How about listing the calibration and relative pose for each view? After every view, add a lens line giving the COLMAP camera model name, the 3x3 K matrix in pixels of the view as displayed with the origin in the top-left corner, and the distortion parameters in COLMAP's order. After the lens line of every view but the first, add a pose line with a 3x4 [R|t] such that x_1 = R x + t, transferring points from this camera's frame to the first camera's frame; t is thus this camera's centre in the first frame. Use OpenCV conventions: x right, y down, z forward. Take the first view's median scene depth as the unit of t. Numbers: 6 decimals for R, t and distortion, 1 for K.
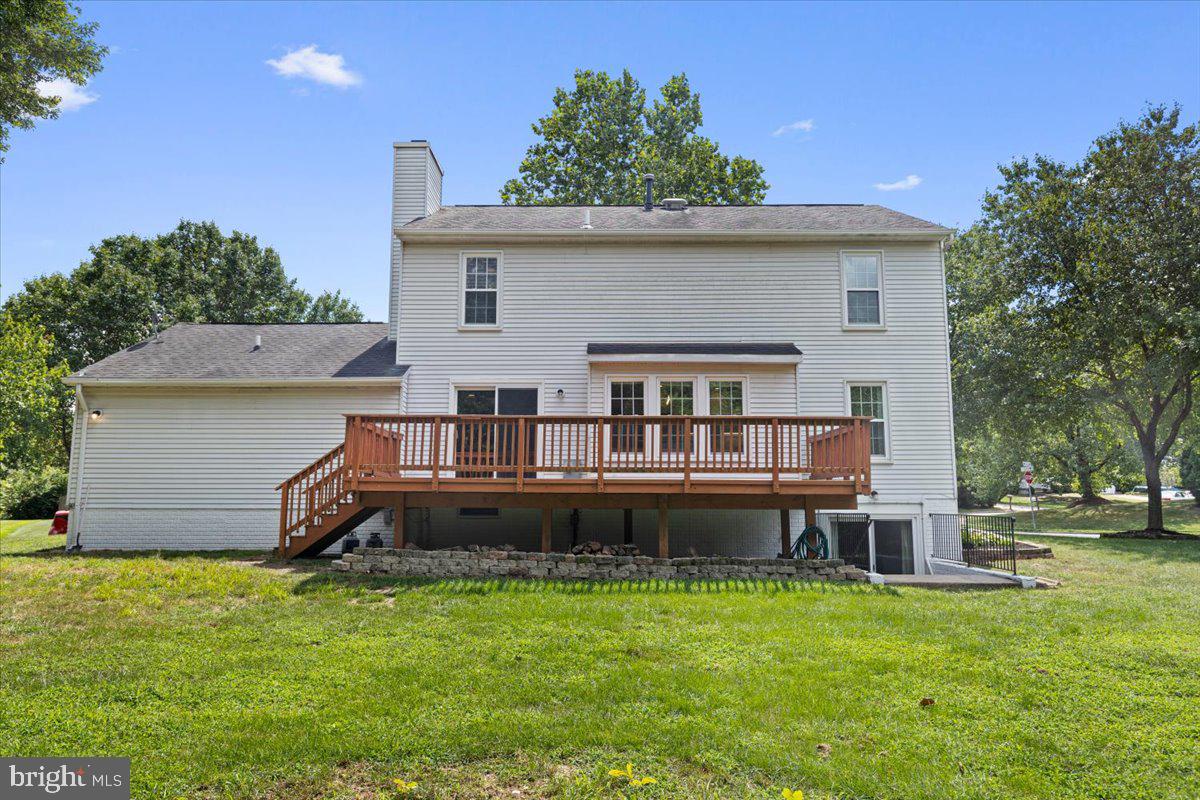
lens RADIAL K [[656.2, 0, 600.0], [0, 656.2, 400.0], [0, 0, 1]] dist [-0.002549, -0.000669]
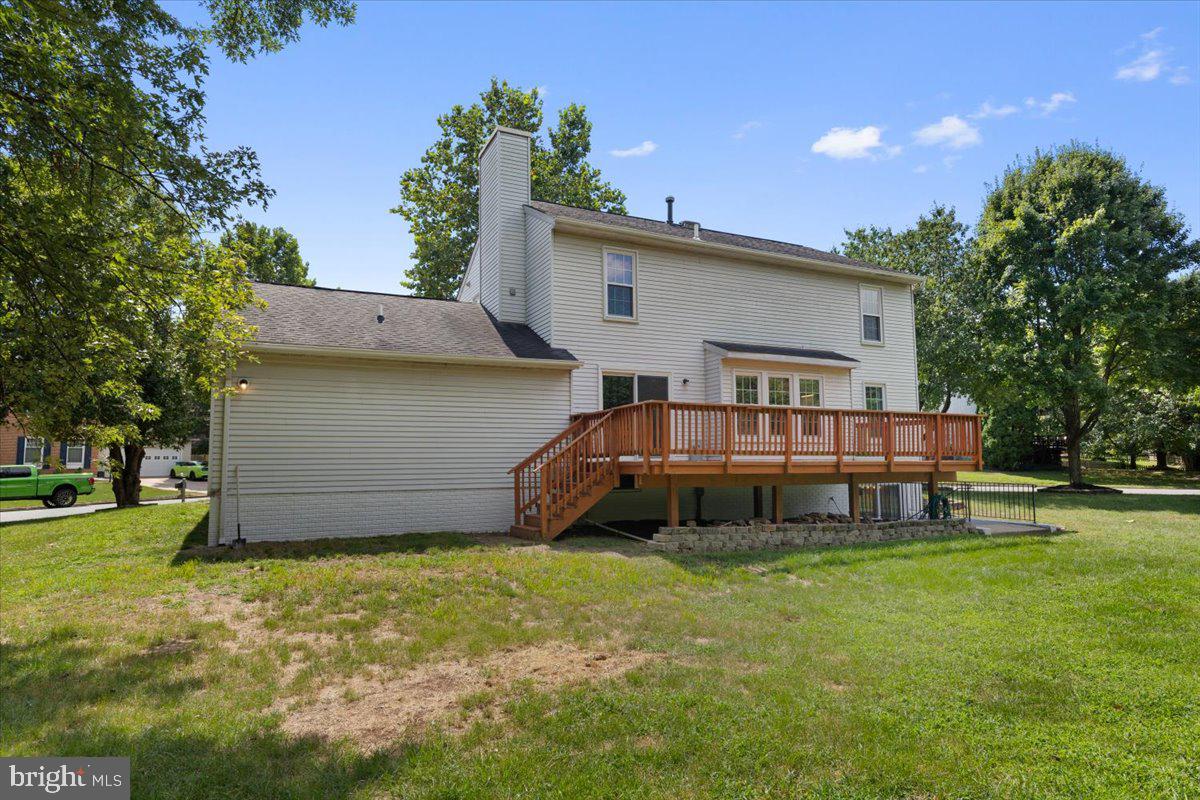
lens RADIAL K [[539.0, 0, 600.7], [0, 539.0, 404.7], [0, 0, 1]] dist [0.000945, 0.000204]
pose [[0.932236, 0.031397, 0.360486, -0.550450], [-0.048705, 0.998050, 0.039029, -0.000991], [-0.358558, -0.053941, 0.931948, 0.170121]]
